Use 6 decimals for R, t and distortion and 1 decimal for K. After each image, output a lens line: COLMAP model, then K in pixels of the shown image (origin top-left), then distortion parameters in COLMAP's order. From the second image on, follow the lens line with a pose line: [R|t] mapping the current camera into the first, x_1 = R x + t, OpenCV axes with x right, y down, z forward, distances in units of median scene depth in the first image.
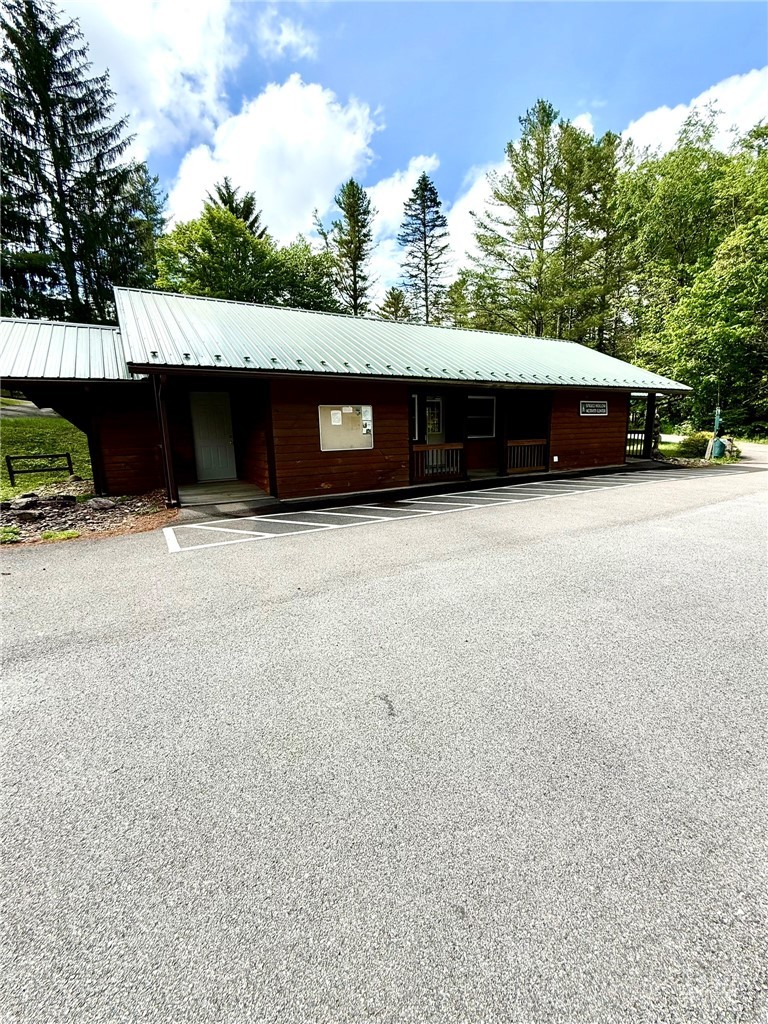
lens RADIAL K [[428.6, 0, 384.9], [0, 428.6, 515.5], [0, 0, 1]] dist [-0.007214, 0.001147]
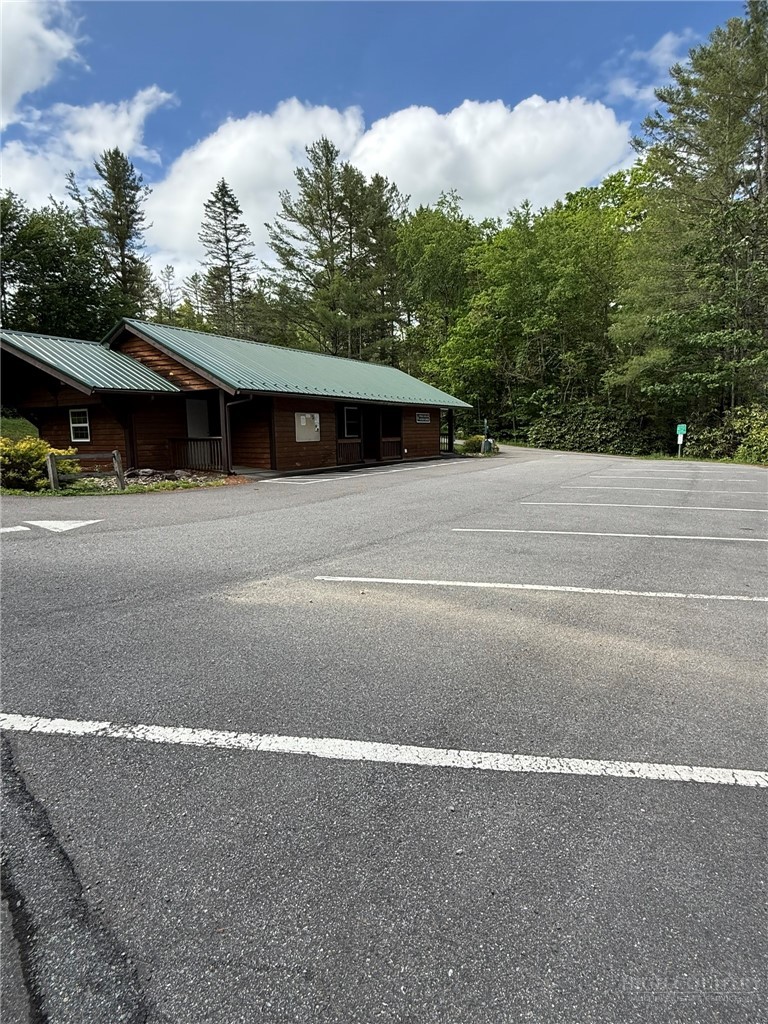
lens RADIAL K [[539.6, 0, 384.9], [0, 539.6, 510.7], [0, 0, 1]] dist [0.000163, -0.000541]
pose [[0.877718, -0.055806, 0.475917, -0.221575], [0.085189, 0.995547, -0.040373, 0.056322], [-0.471544, 0.075979, 0.878563, -0.234621]]
